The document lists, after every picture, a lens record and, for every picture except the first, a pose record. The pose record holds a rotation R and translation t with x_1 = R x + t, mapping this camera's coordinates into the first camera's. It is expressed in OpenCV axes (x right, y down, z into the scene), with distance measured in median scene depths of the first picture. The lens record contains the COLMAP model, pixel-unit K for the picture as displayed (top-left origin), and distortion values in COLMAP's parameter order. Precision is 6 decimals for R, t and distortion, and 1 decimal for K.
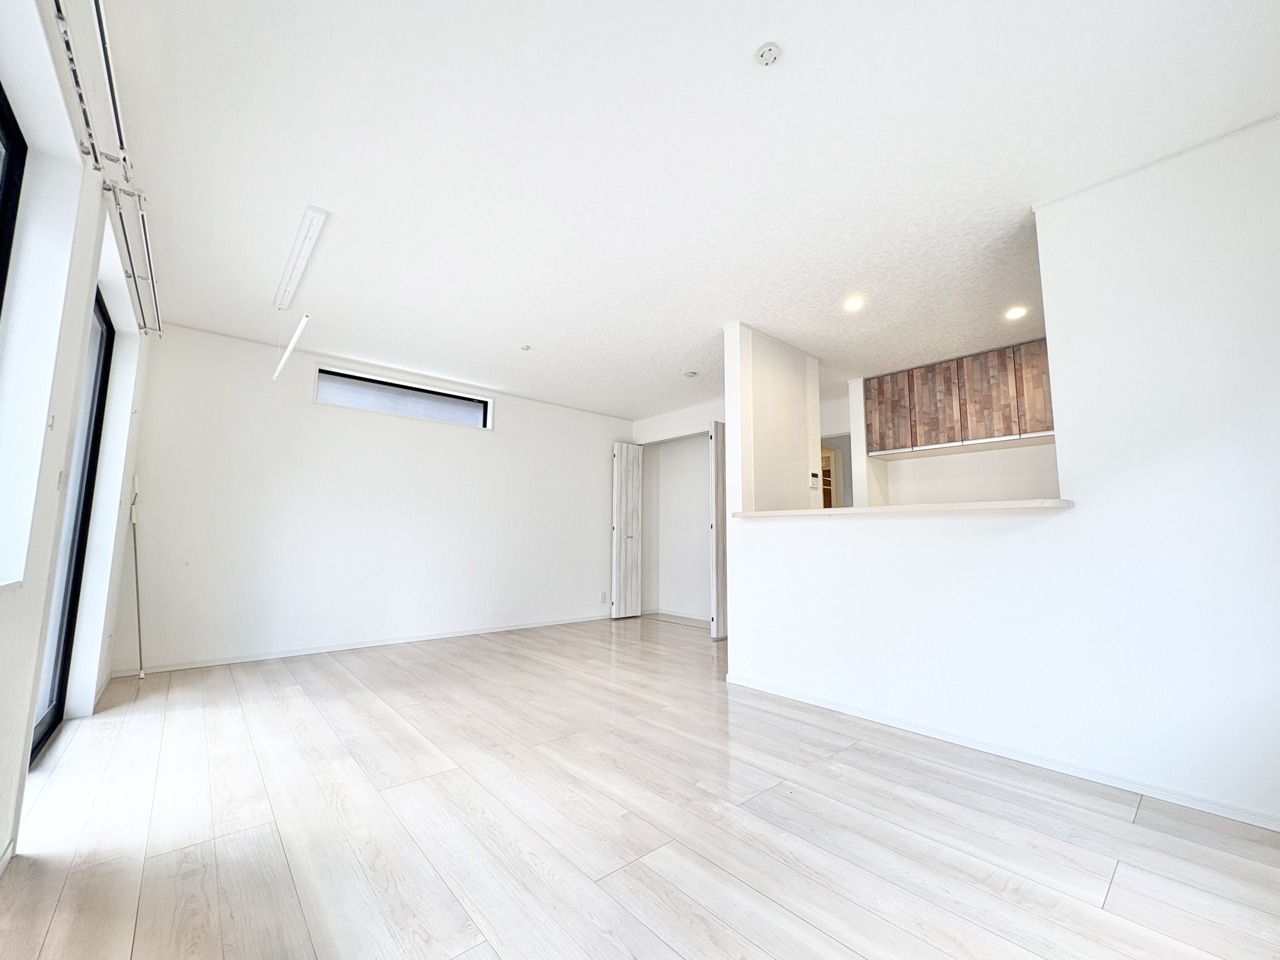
lens RADIAL K [[506.4, 0, 645.8], [0, 506.4, 490.6], [0, 0, 1]] dist [-0.002146, -0.000381]
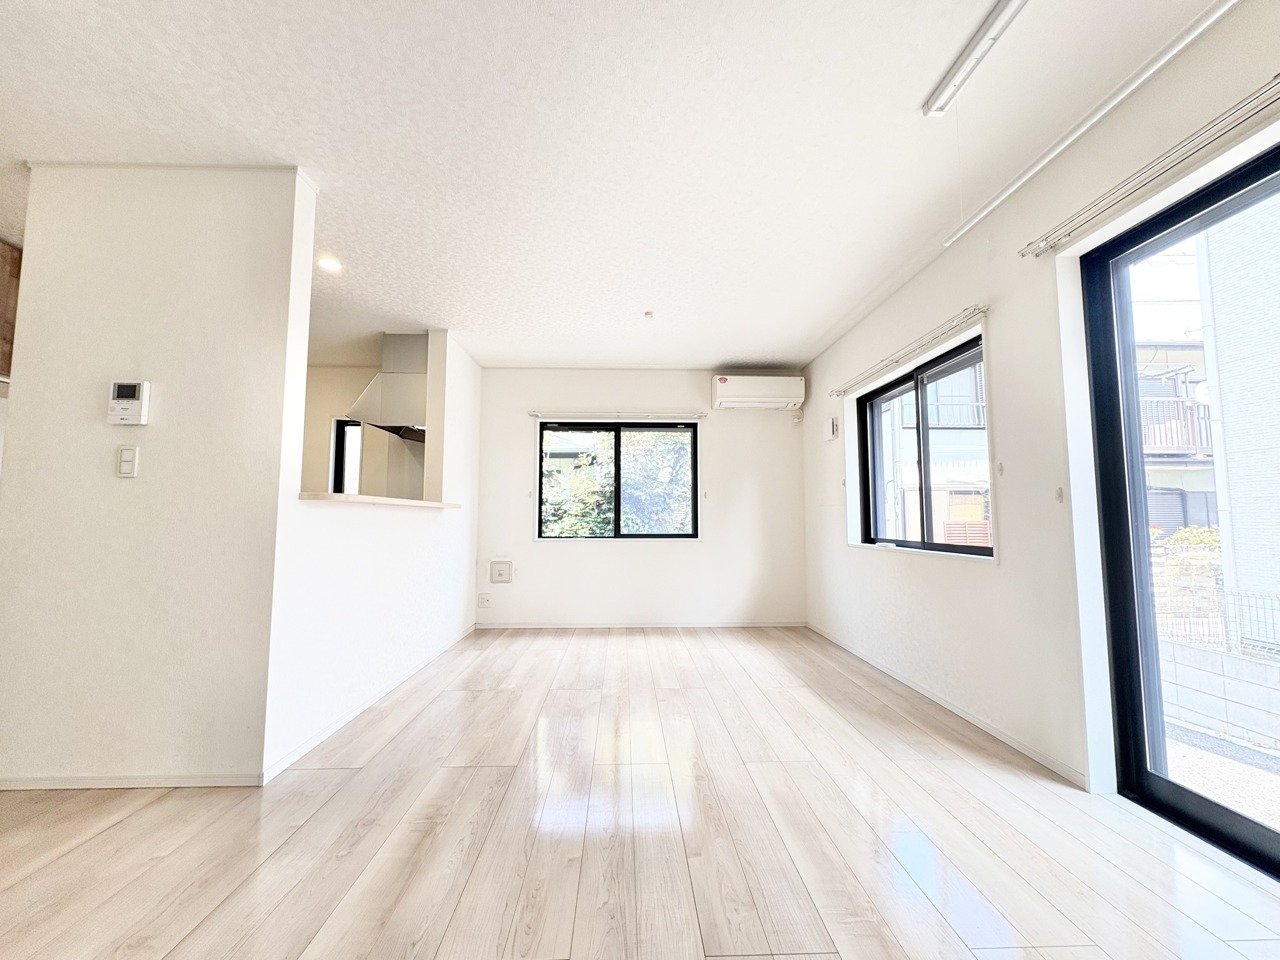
lens RADIAL K [[510.4, 0, 640.8], [0, 510.4, 480.3], [0, 0, 1]] dist [0.000911, -0.000042]
pose [[-0.767947, 0.040414, 0.639237, -0.971874], [-0.068223, 0.987169, -0.144371, 0.170398], [-0.636870, -0.154480, -0.755336, 2.188168]]
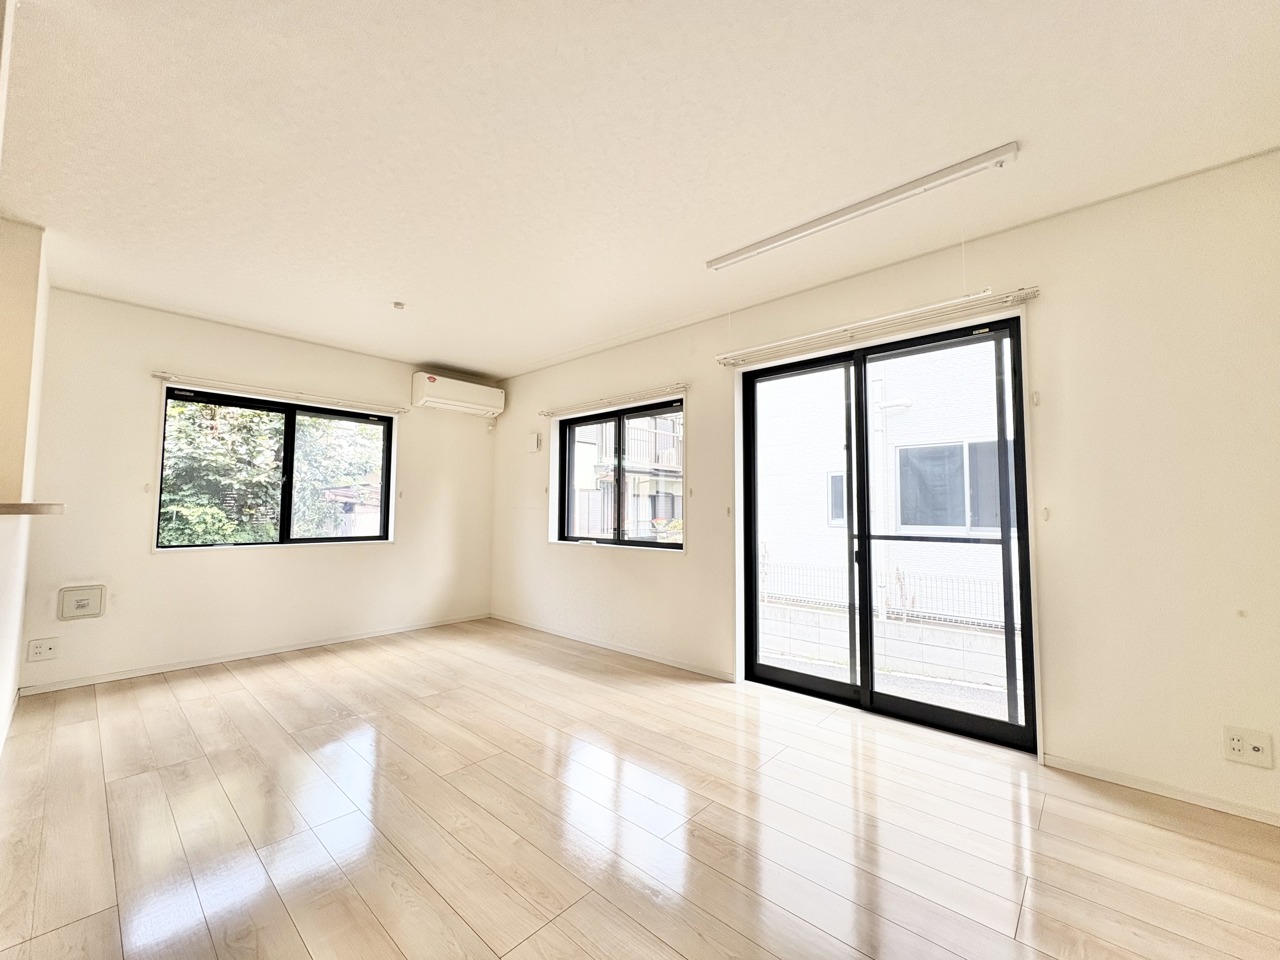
lens RADIAL K [[510.4, 0, 640.8], [0, 510.4, 480.3], [0, 0, 1]] dist [0.000911, -0.000042]
pose [[-0.994439, -0.020923, -0.103219, -0.466416], [-0.004742, 0.987969, -0.154580, 0.155082], [0.105211, -0.153231, -0.982574, 2.568477]]
